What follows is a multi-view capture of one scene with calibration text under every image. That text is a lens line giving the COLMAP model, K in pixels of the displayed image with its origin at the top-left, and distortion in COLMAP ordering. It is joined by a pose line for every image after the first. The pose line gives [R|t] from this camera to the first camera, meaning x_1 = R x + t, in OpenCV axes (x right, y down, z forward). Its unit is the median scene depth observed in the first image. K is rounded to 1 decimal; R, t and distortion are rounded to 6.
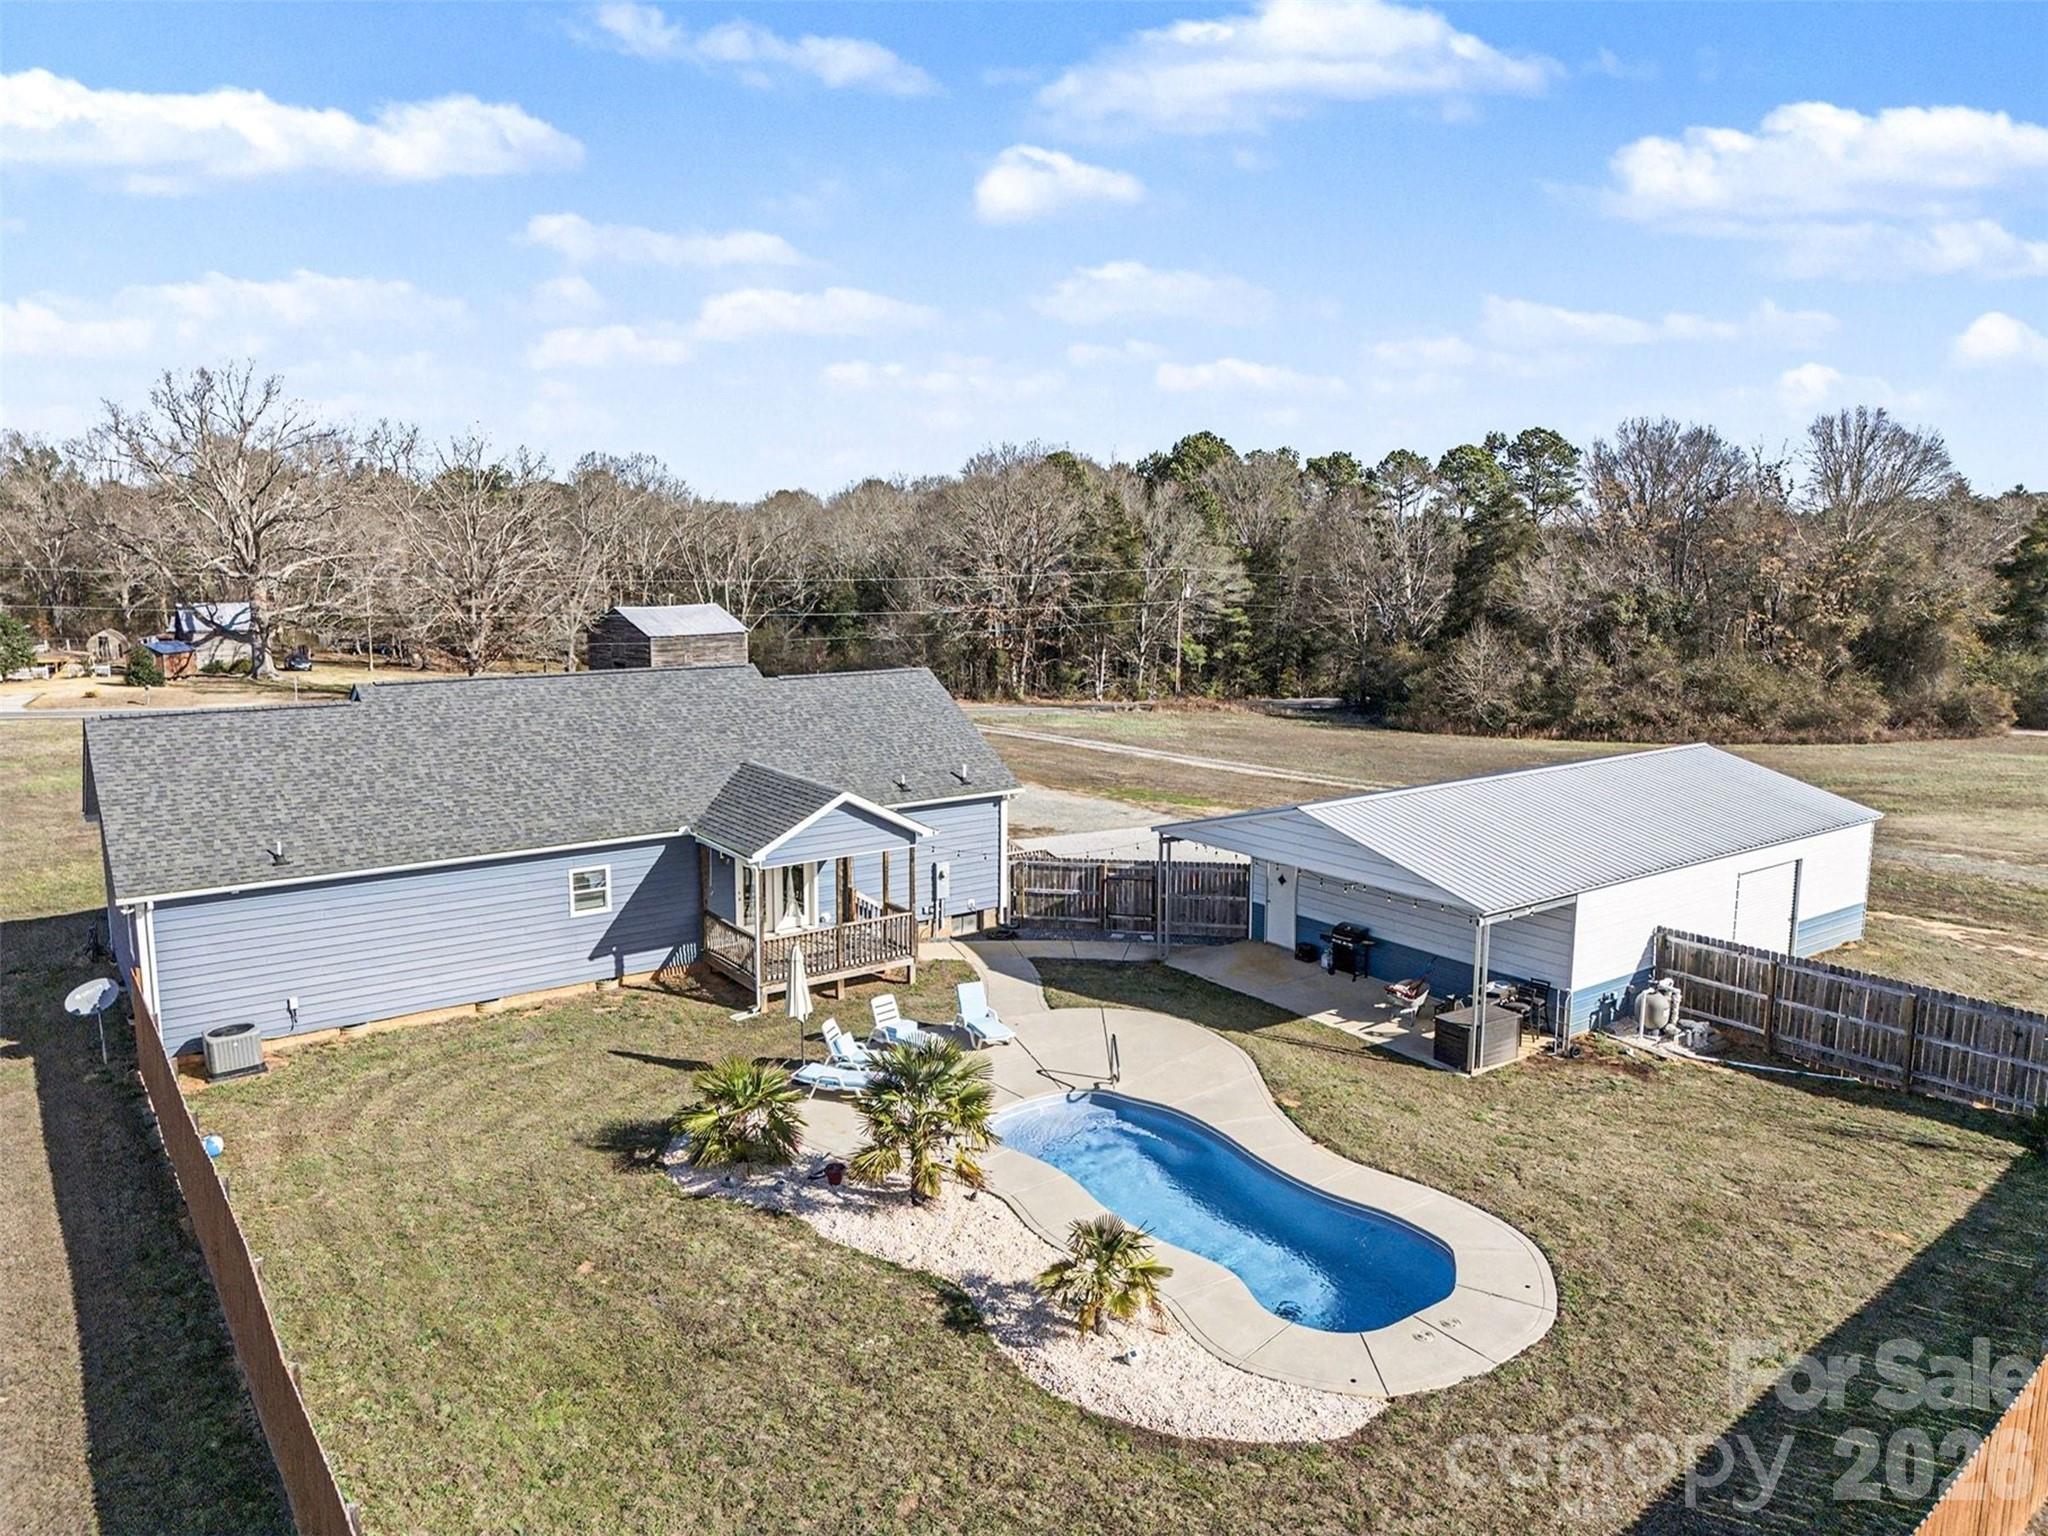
lens RADIAL K [[1429.2, 0, 1030.2], [0, 1429.2, 766.5], [0, 0, 1]] dist [0.093702, -0.094147]
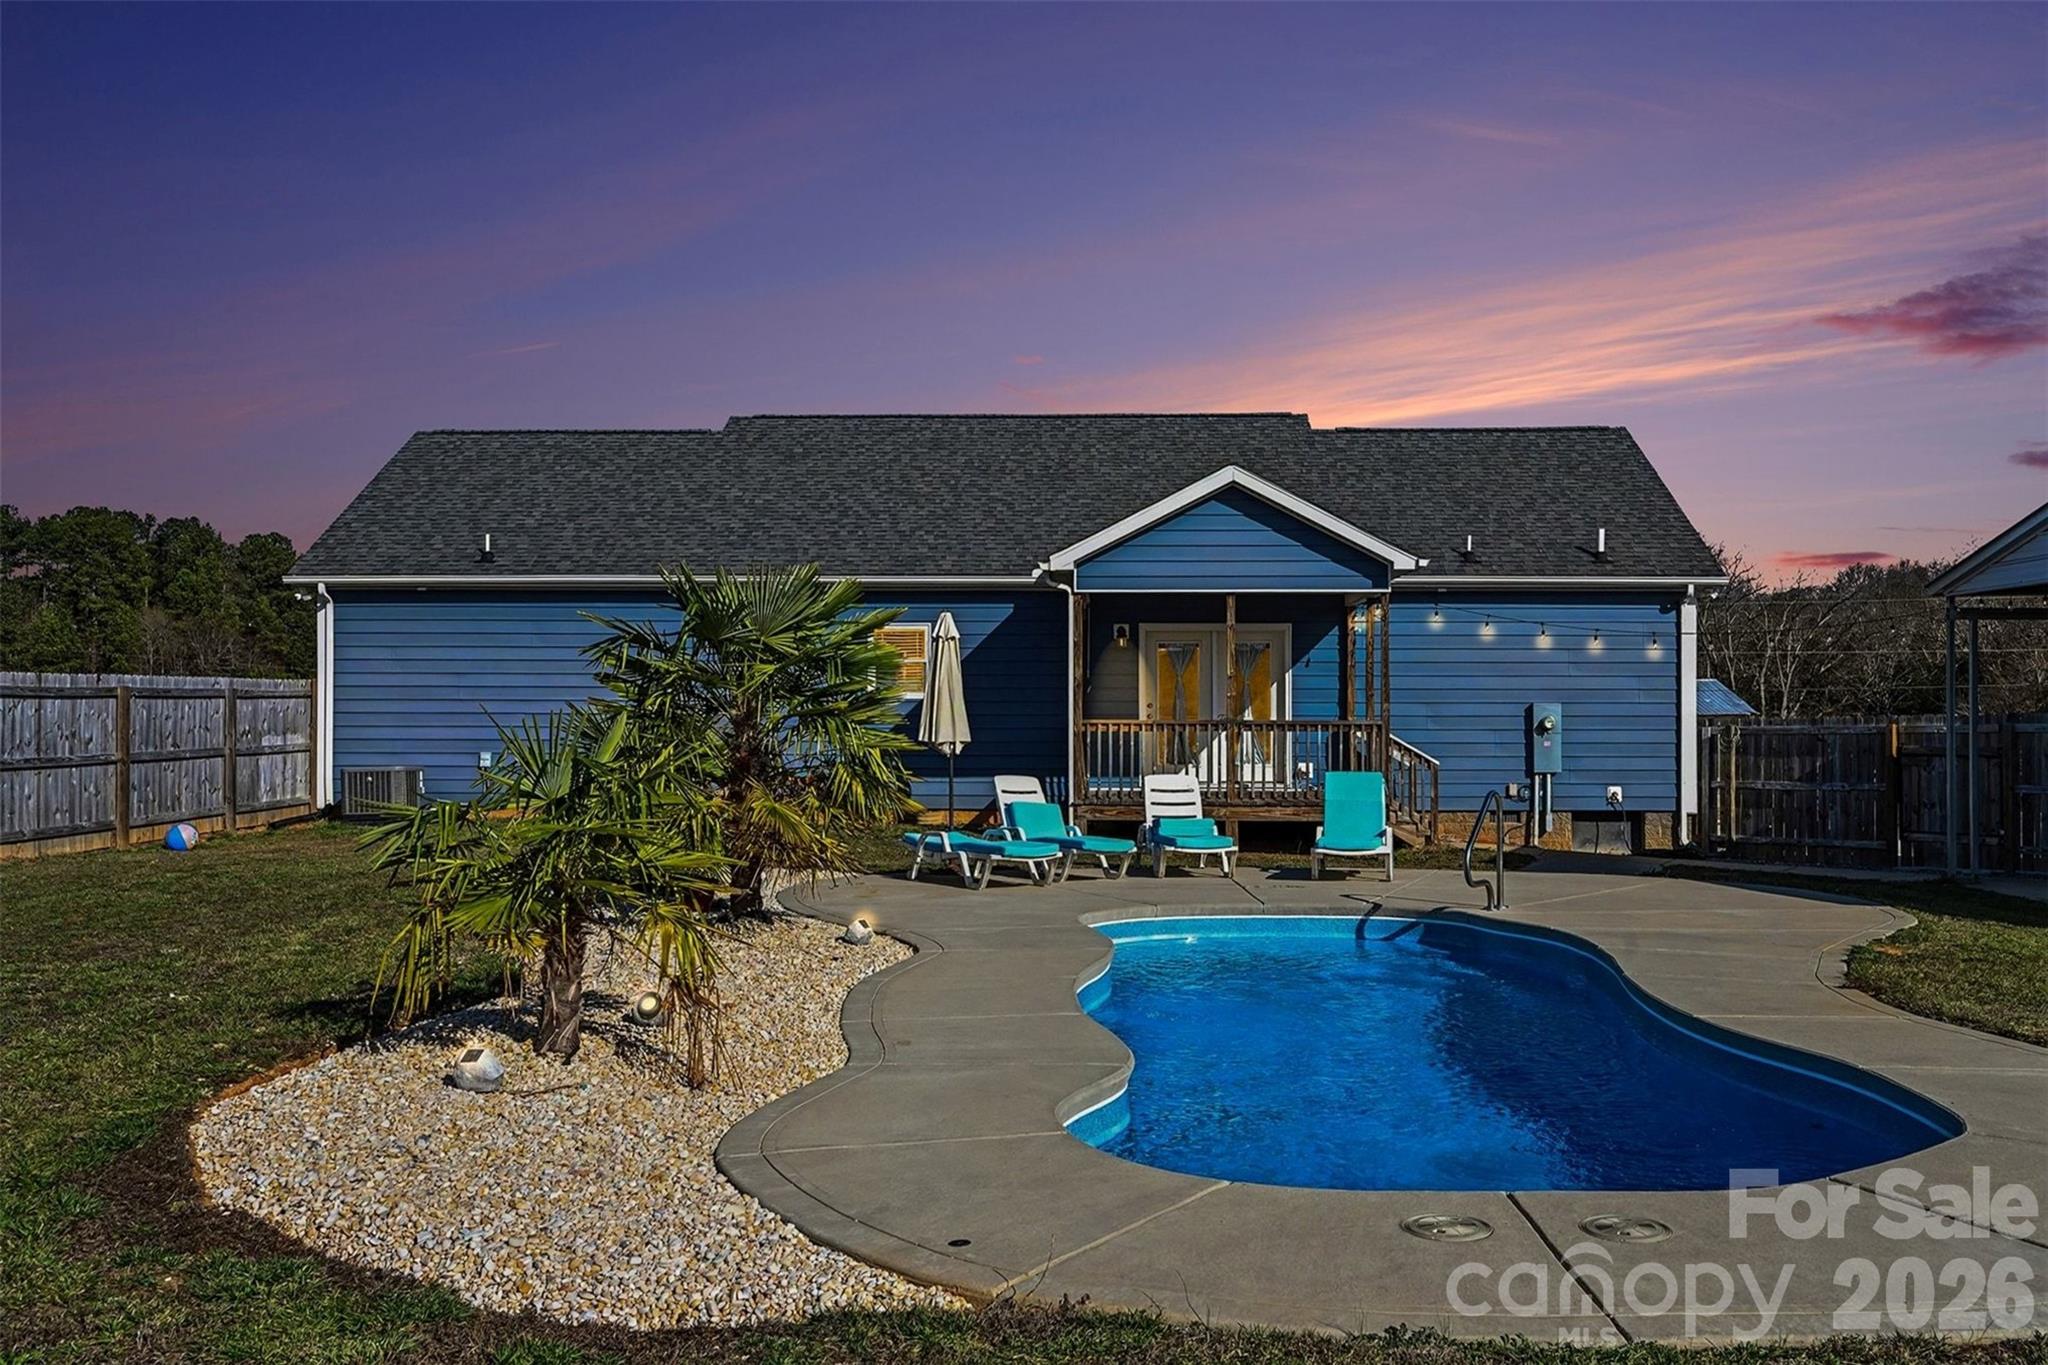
lens RADIAL K [[1778.3, 0, 1024.0], [0, 1778.3, 682.5], [0, 0, 1]] dist [-0.002760, -0.000213]
pose [[0.789786, -0.007418, -0.613337, 0.224820], [-0.101445, 0.984577, -0.142536, 0.202337], [0.604935, 0.174793, 0.776853, 0.416858]]
